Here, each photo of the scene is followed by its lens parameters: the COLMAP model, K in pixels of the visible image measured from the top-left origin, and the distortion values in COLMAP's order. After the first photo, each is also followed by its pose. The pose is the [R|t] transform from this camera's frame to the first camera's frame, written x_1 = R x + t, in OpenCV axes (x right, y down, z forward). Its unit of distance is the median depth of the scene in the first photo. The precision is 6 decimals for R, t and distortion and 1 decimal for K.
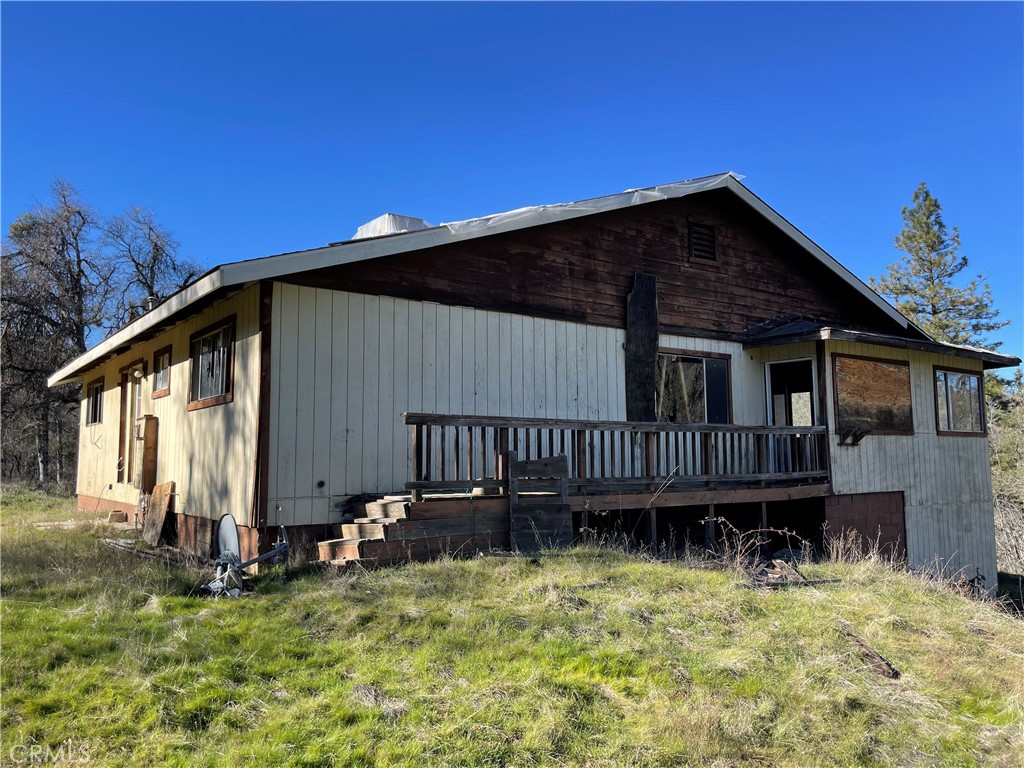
lens RADIAL K [[780.9, 0, 515.8], [0, 780.9, 379.7], [0, 0, 1]] dist [0.045403, -0.005799]
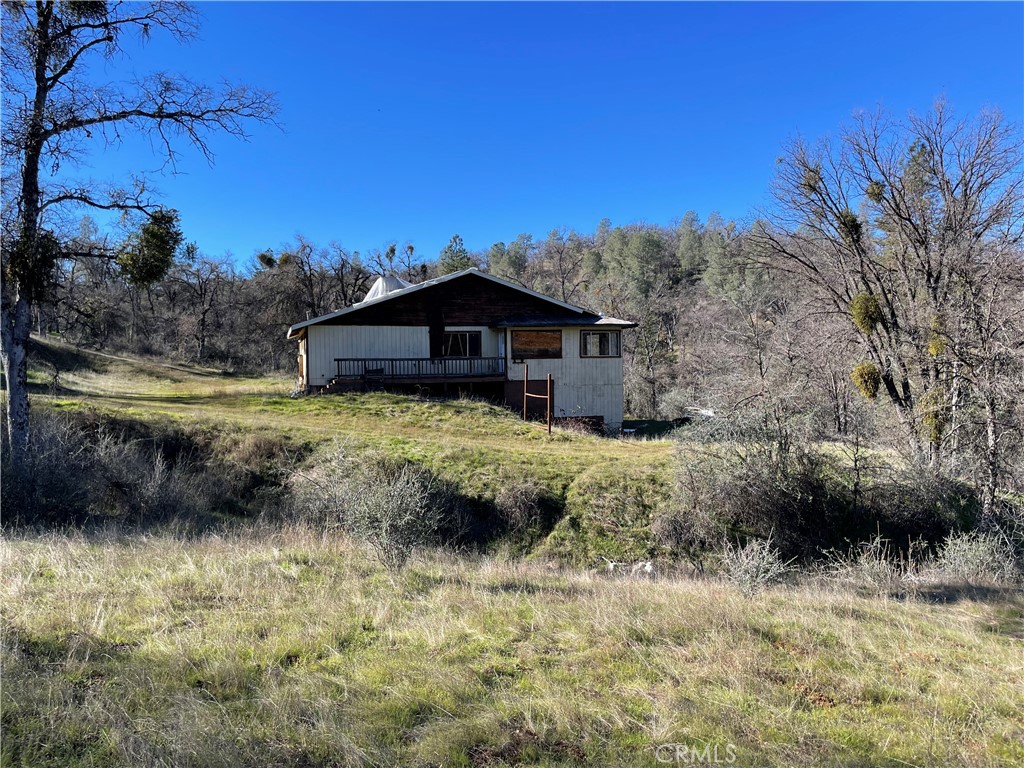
lens RADIAL K [[780.9, 0, 512.5], [0, 780.9, 388.3], [0, 0, 1]] dist [0.045403, -0.005799]
pose [[0.940103, 0.007444, -0.340810, 1.354257], [0.039132, 0.990796, 0.129583, -0.189085], [0.338638, -0.135158, 0.931159, -1.608536]]
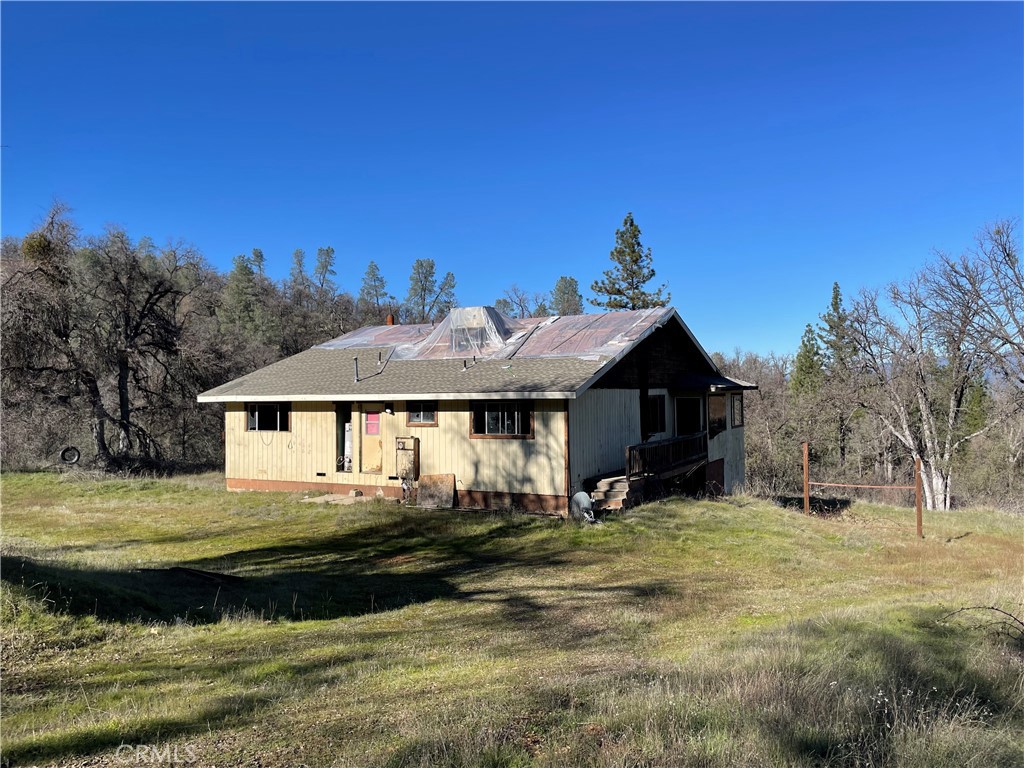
lens RADIAL K [[780.9, 0, 509.8], [0, 780.9, 384.0], [0, 0, 1]] dist [0.045403, -0.005799]
pose [[0.910981, -0.001548, 0.412444, -0.921779], [-0.032762, 0.996562, 0.076104, -0.202031], [-0.411144, -0.082842, 0.907798, -0.651262]]
